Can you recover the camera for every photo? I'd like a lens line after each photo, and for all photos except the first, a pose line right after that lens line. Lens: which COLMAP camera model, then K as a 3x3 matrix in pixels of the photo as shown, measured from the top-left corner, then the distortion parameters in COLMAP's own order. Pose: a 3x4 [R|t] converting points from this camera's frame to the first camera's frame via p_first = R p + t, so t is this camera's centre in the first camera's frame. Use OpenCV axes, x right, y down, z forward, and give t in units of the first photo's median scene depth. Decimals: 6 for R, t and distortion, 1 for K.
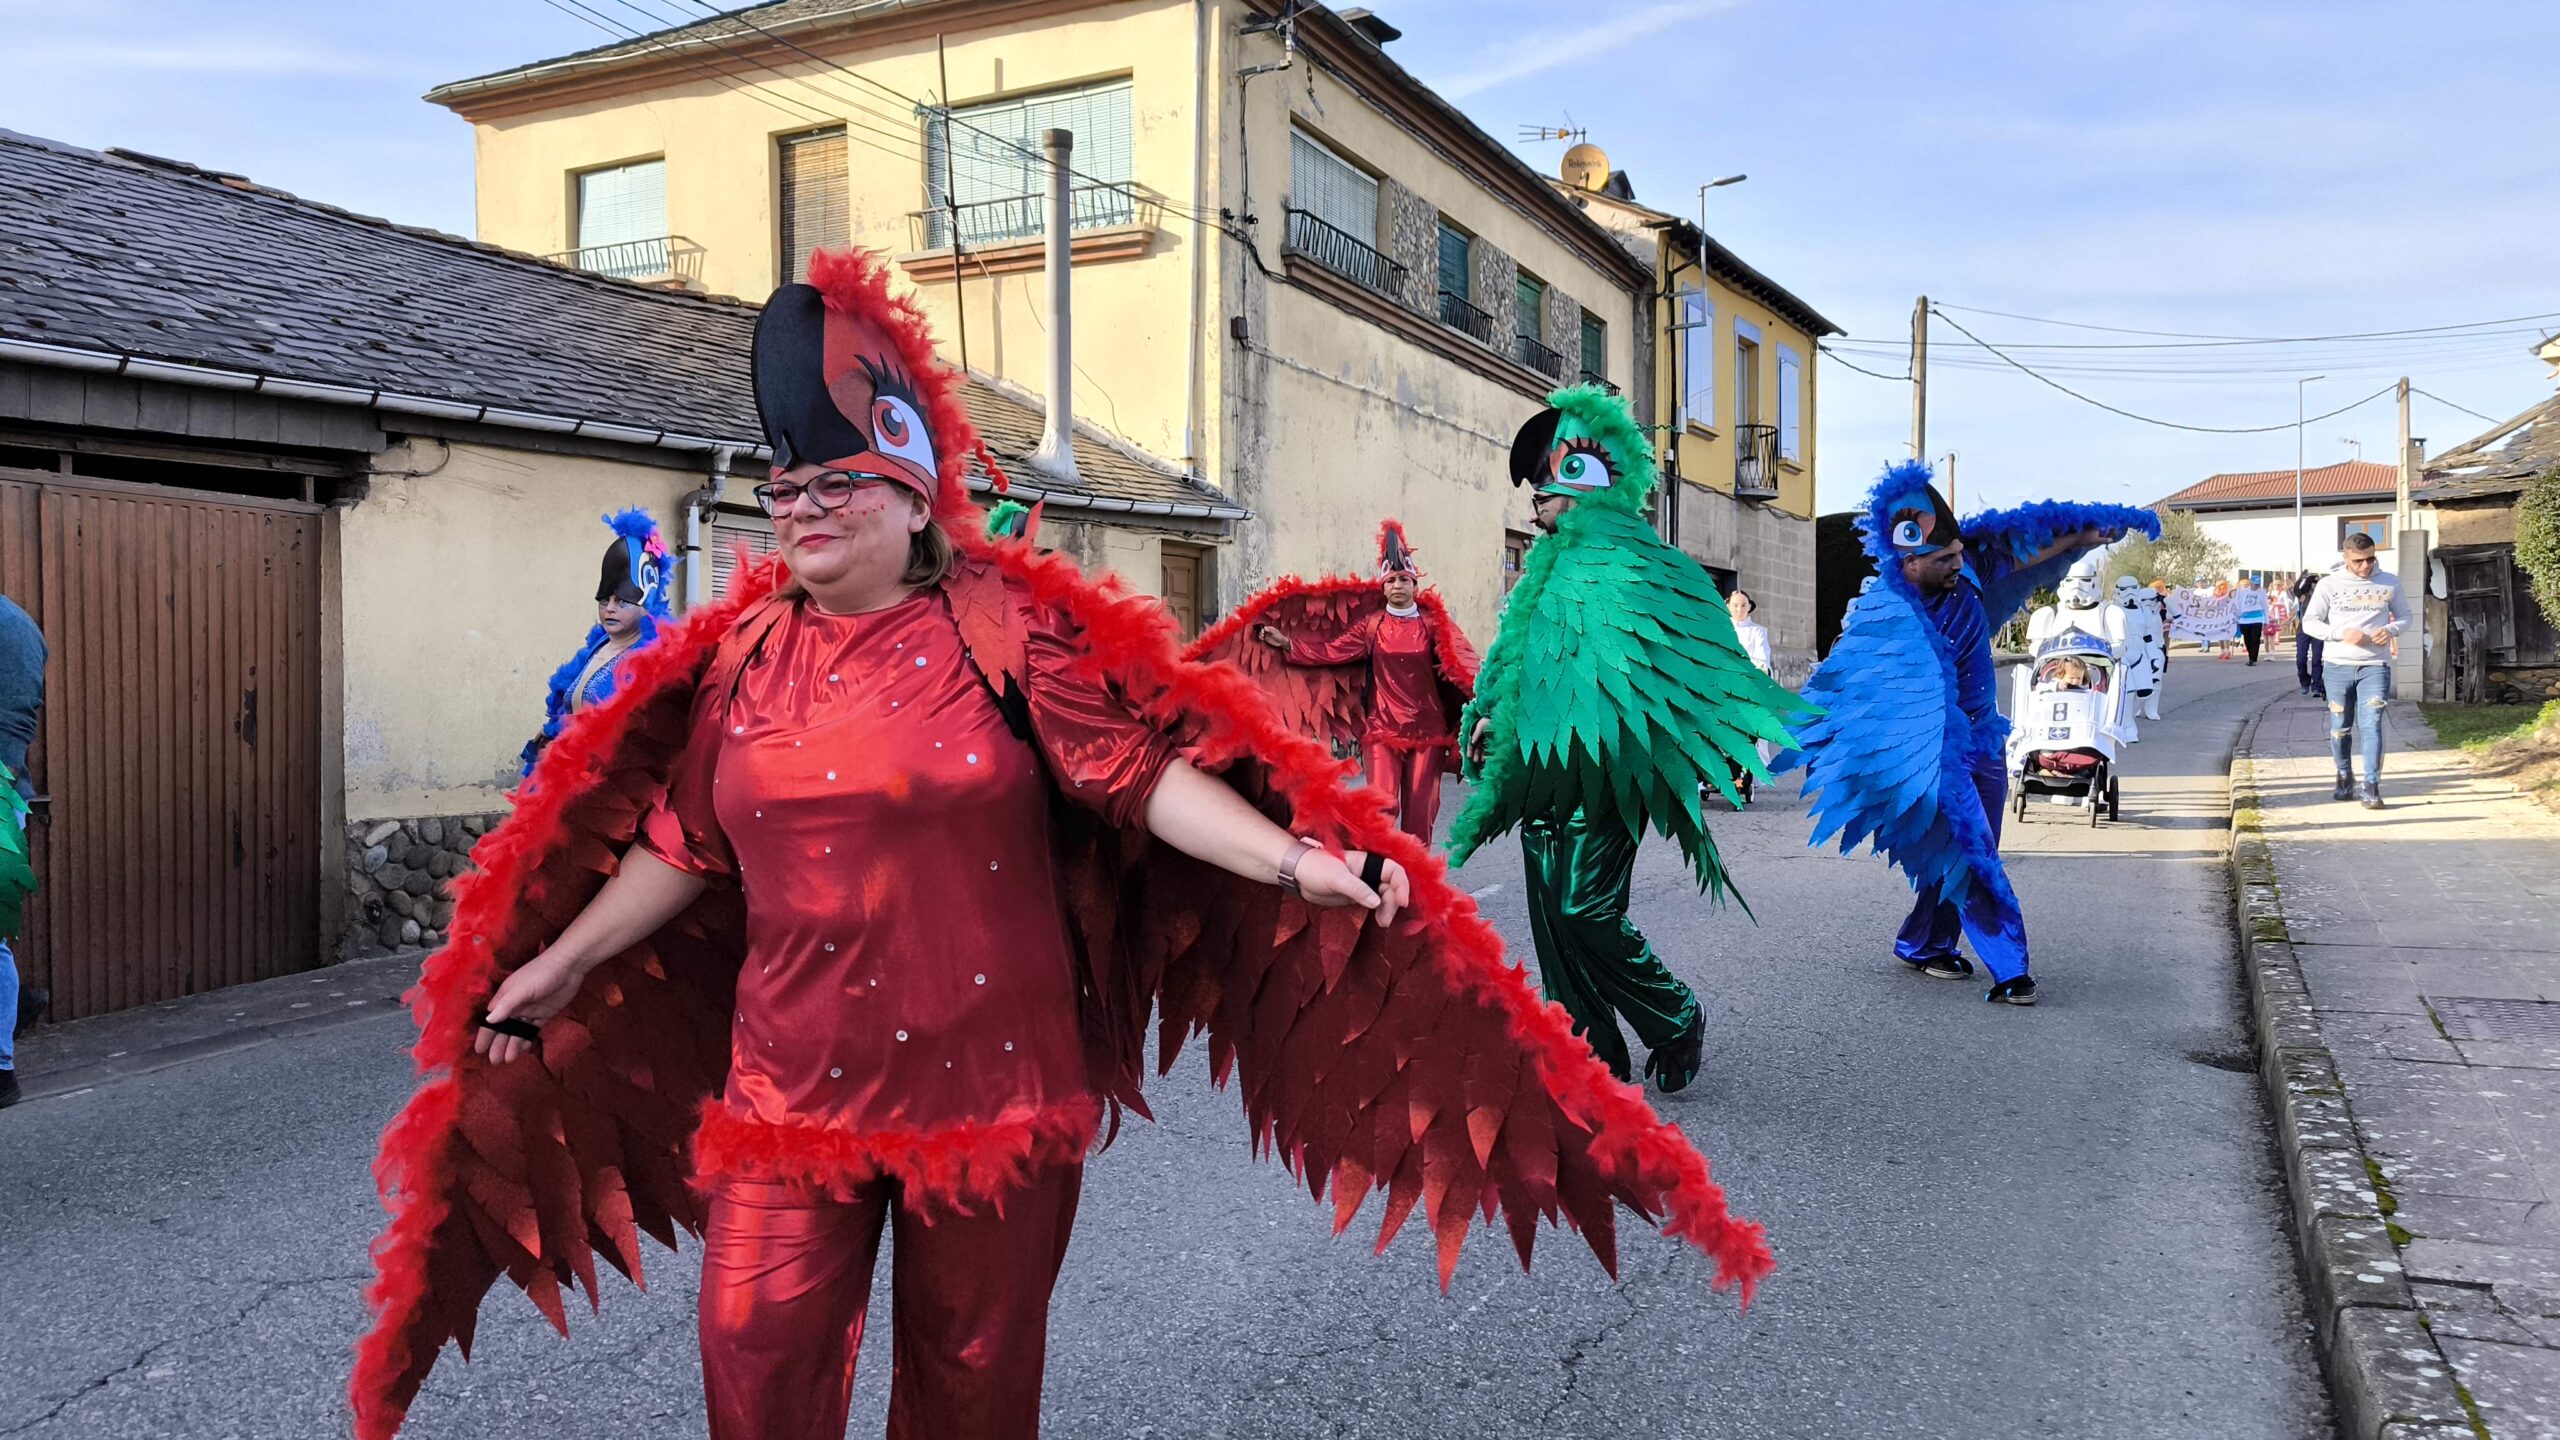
lens RADIAL K [[1795.7, 0, 1269.4], [0, 1795.7, 729.3], [0, 0, 1]] dist [0.062349, -0.057341]
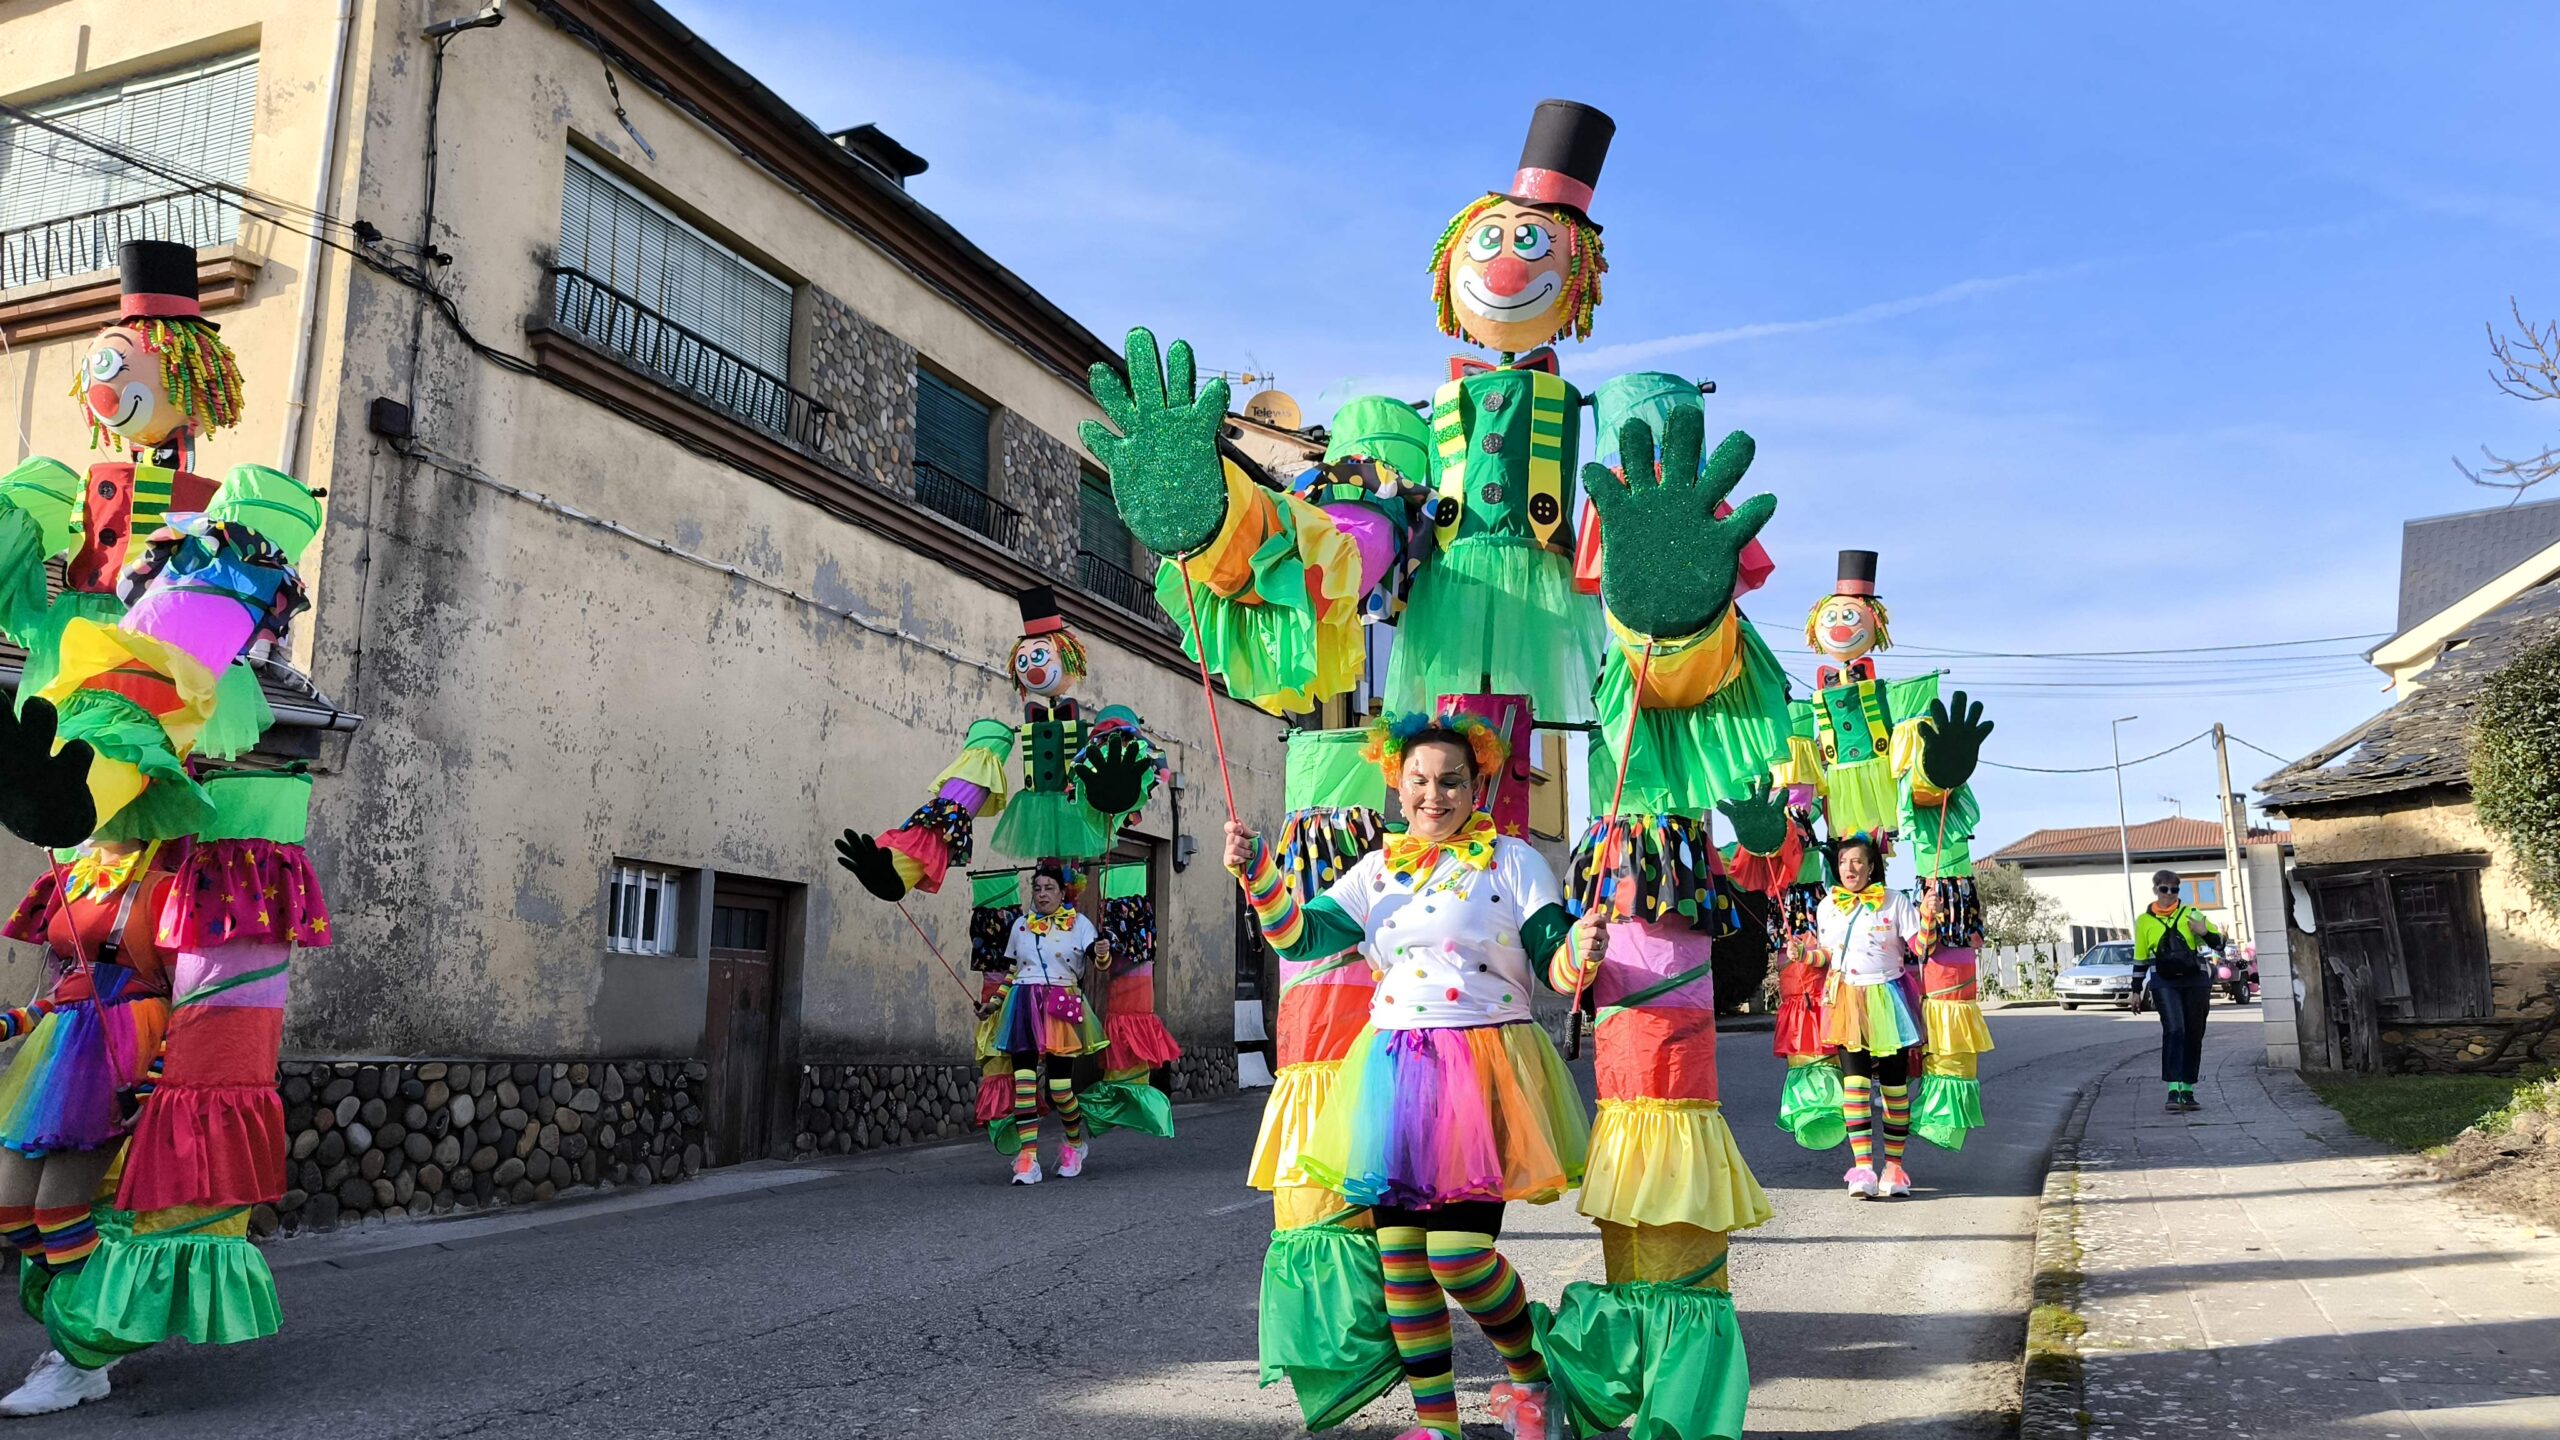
lens RADIAL K [[1801.9, 0, 1288.7], [0, 1801.9, 717.8], [0, 0, 1]] dist [0.063648, -0.068269]
pose [[0.996699, 0.018818, 0.078976, 0.222405], [-0.002408, 0.979191, -0.202926, -0.004916], [-0.081151, 0.202066, 0.976004, 0.390419]]
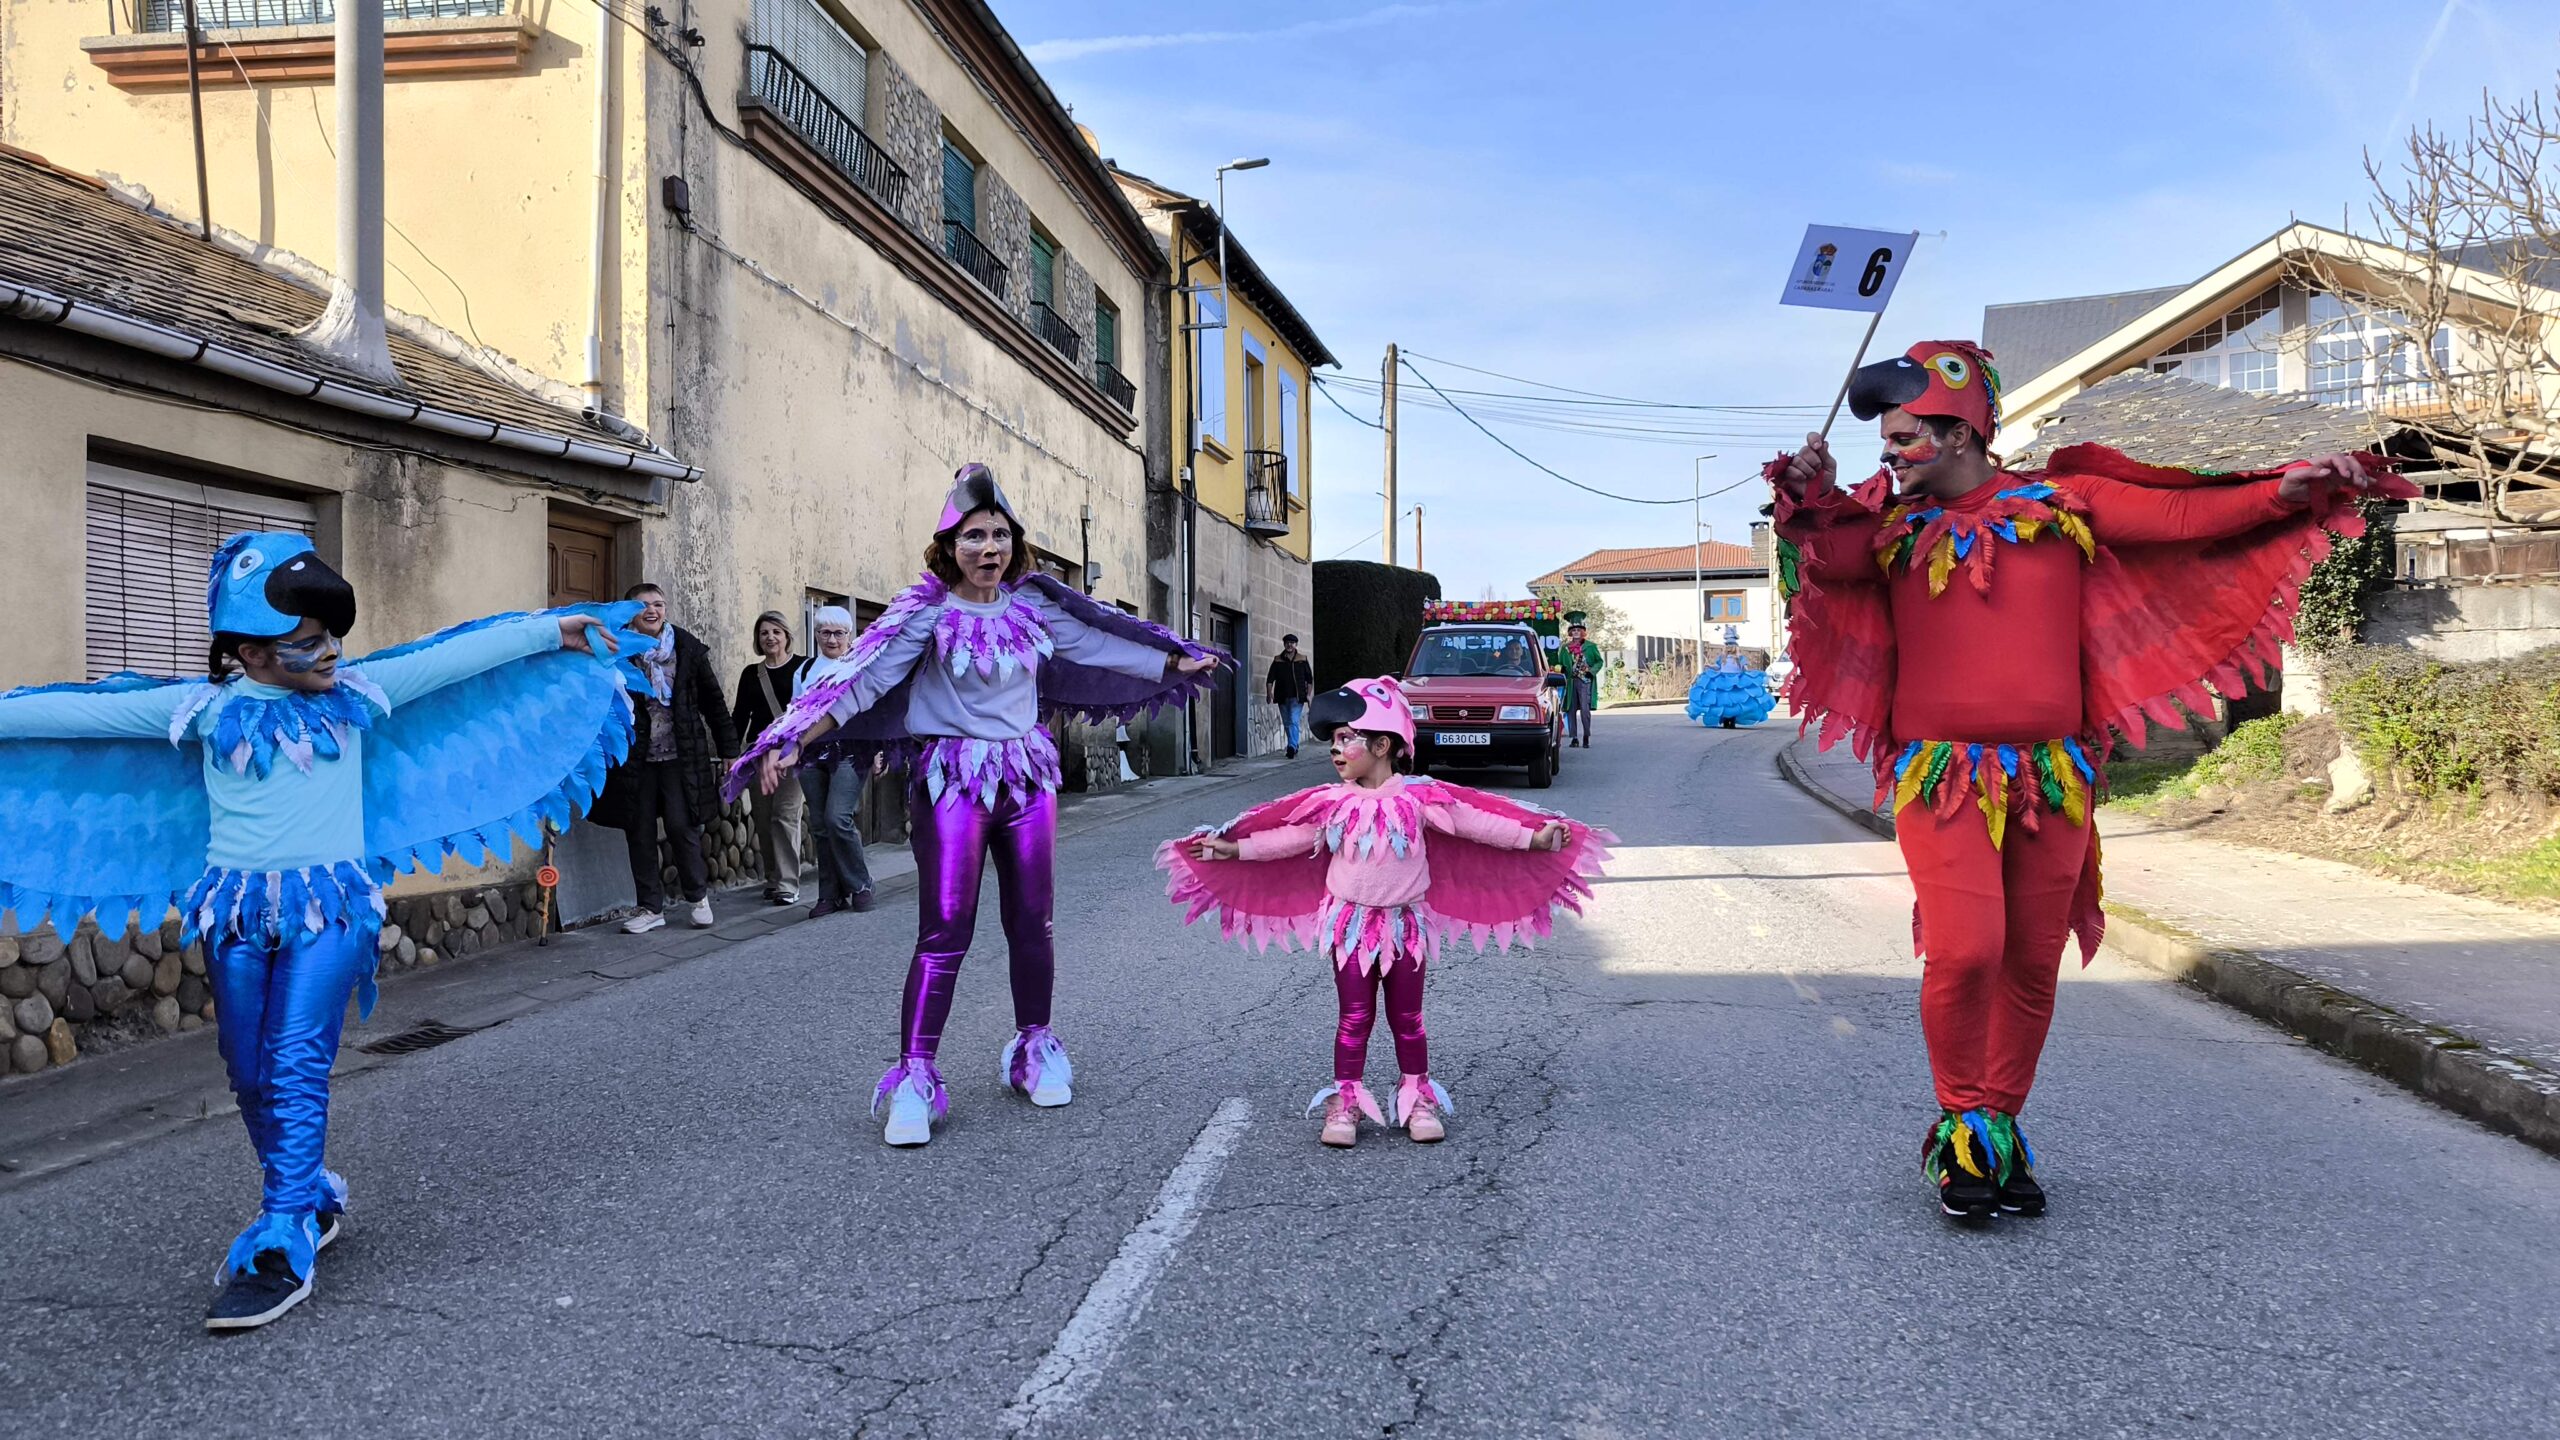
lens RADIAL K [[1785.0, 0, 1276.8], [0, 1785.0, 721.0], [0, 0, 1]] dist [0.064010, -0.057414]
pose [[0.946855, 0.003428, 0.321642, -0.019390], [0.008819, 0.999291, -0.036612, -0.003451], [-0.321539, 0.037503, 0.946153, 0.295597]]
